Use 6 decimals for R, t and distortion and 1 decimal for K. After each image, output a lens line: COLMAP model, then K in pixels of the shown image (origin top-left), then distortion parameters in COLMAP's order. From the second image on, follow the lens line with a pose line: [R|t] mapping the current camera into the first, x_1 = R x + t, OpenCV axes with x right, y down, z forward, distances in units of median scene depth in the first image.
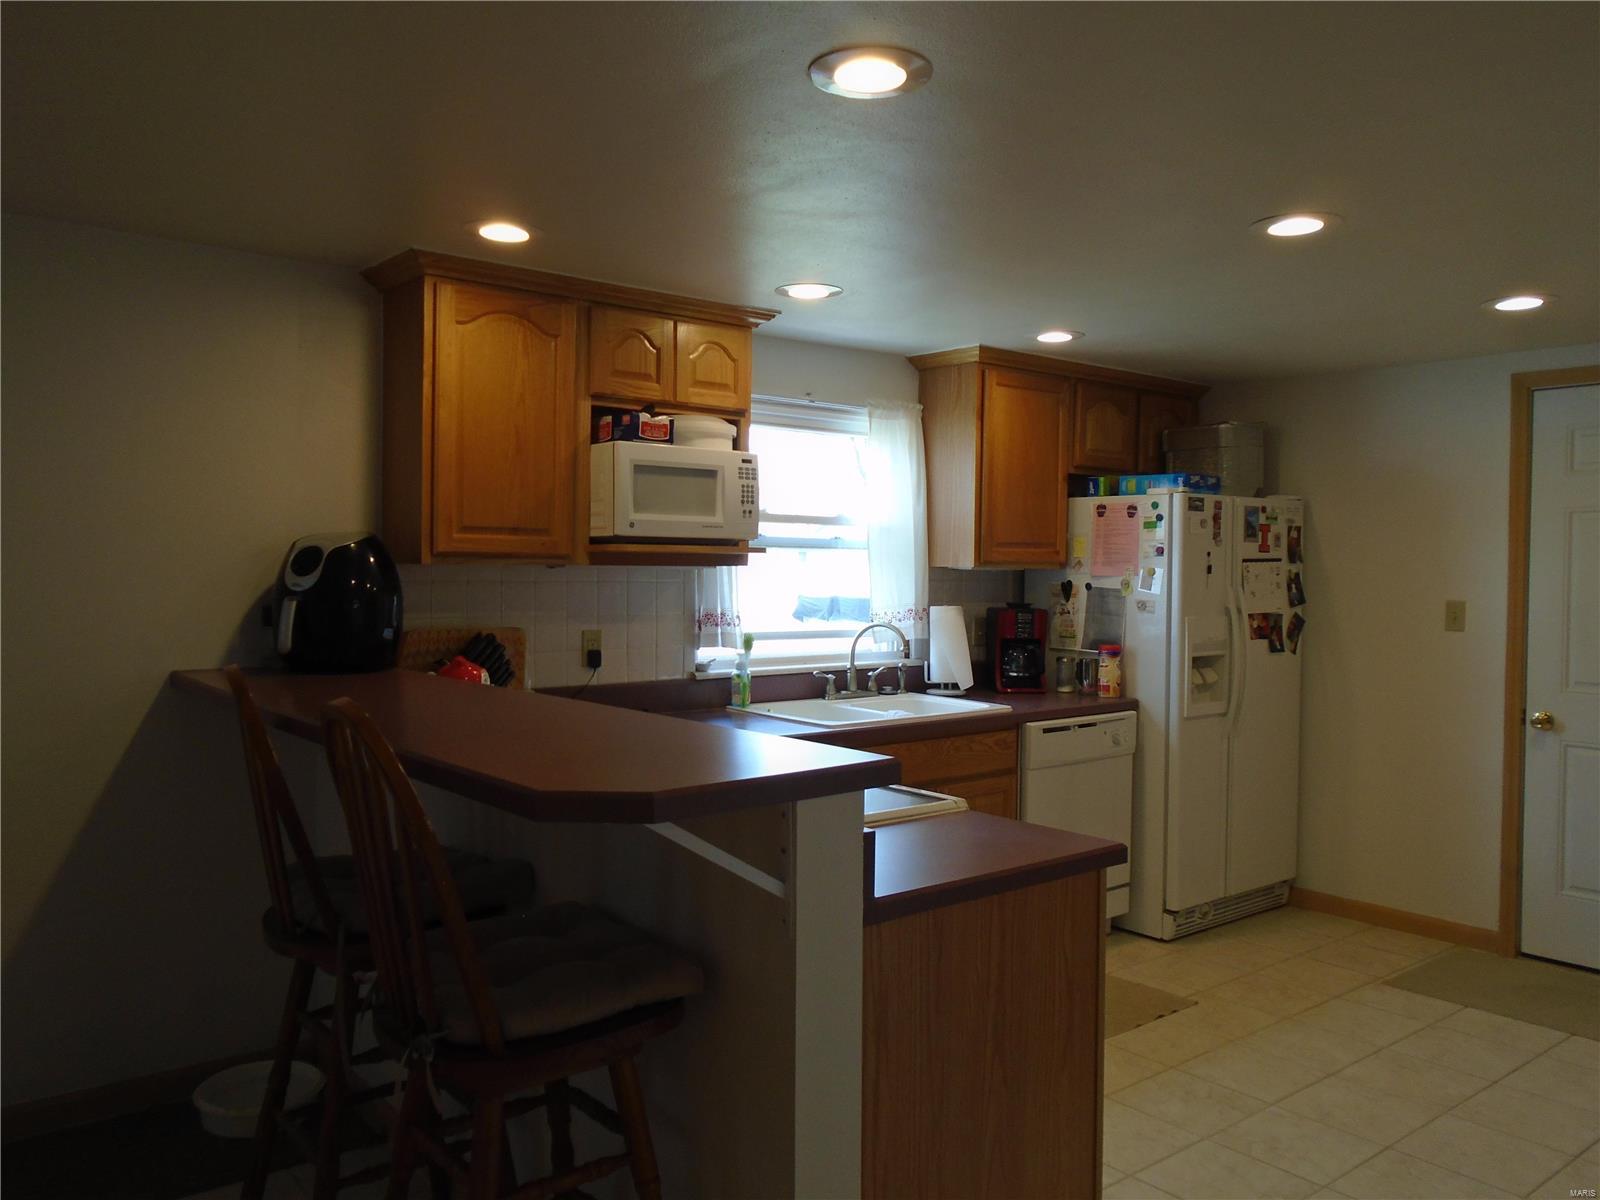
lens RADIAL K [[1231.5, 0, 801.4], [0, 1231.5, 596.2], [0, 0, 1]] dist [-0.008971, 0.003144]
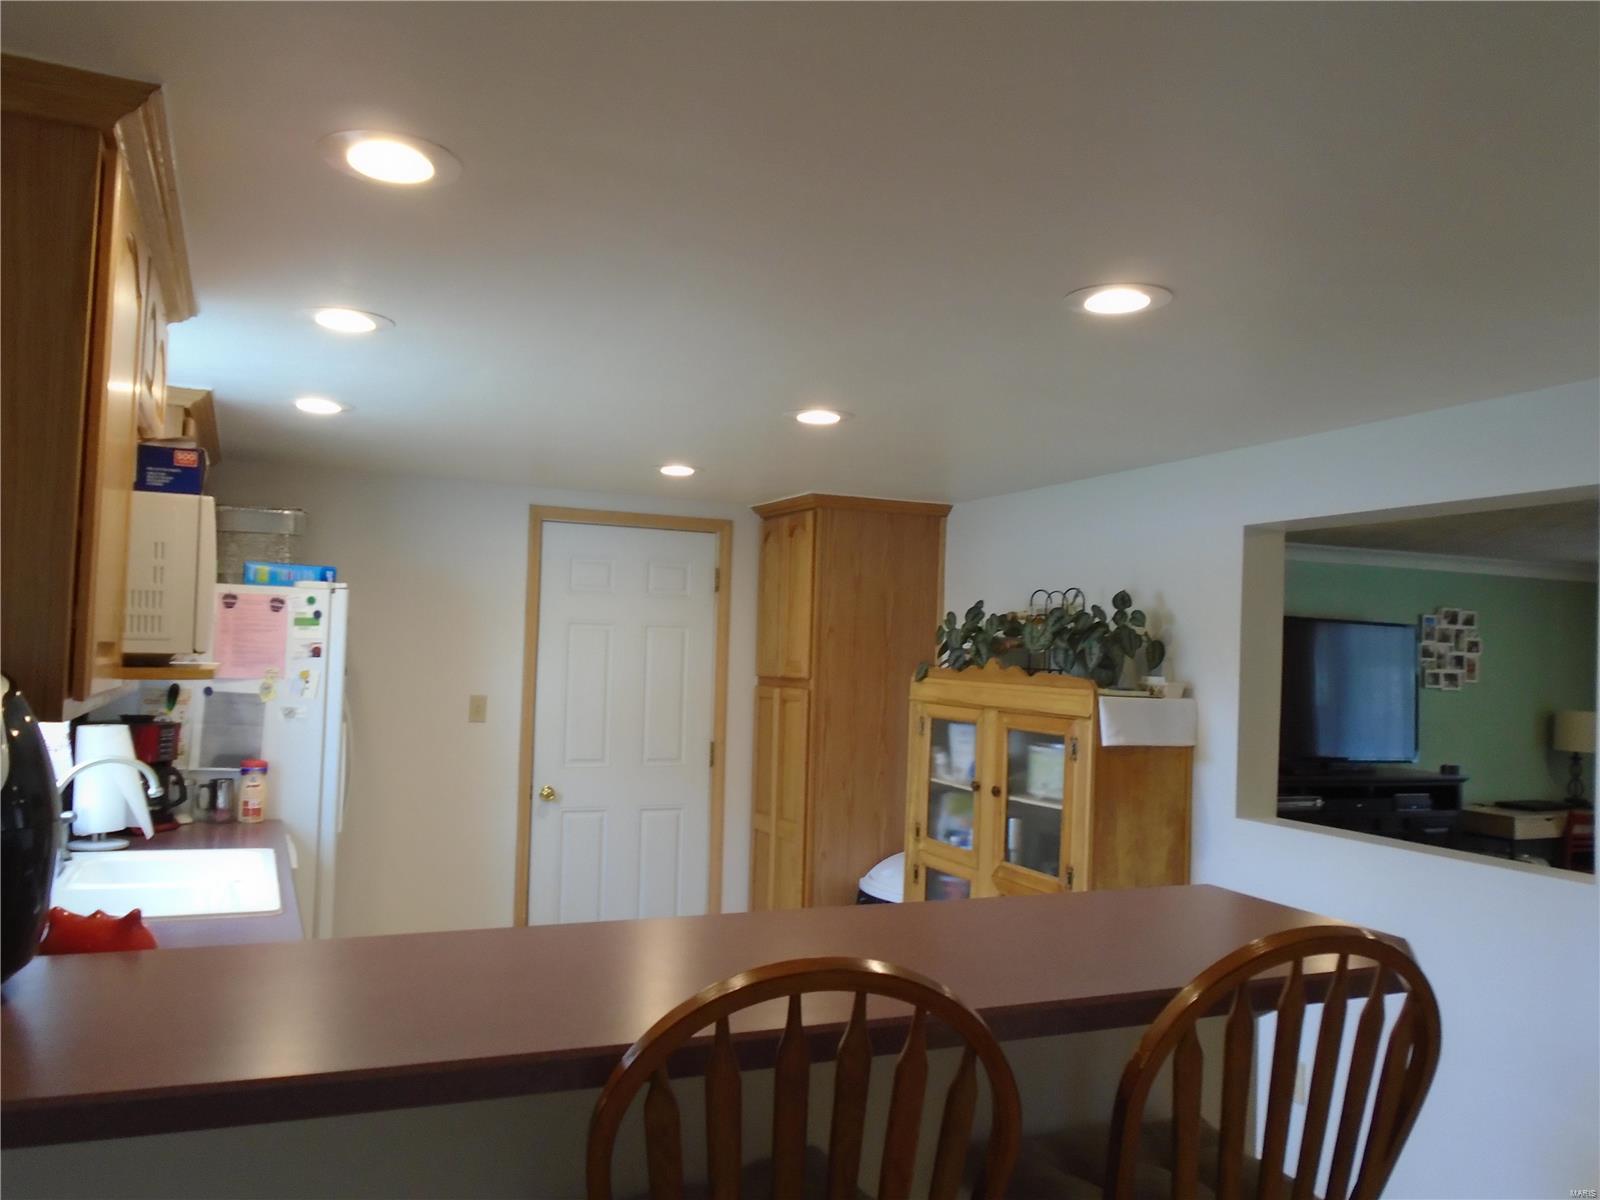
lens RADIAL K [[1231.5, 0, 799.2], [0, 1231.5, 604.5], [0, 0, 1]] dist [-0.008971, 0.003144]
pose [[0.258975, 0.037328, 0.965163, -0.478799], [-0.009552, 0.999303, -0.036086, -0.041225], [-0.965837, 0.000126, 0.259151, 0.414763]]
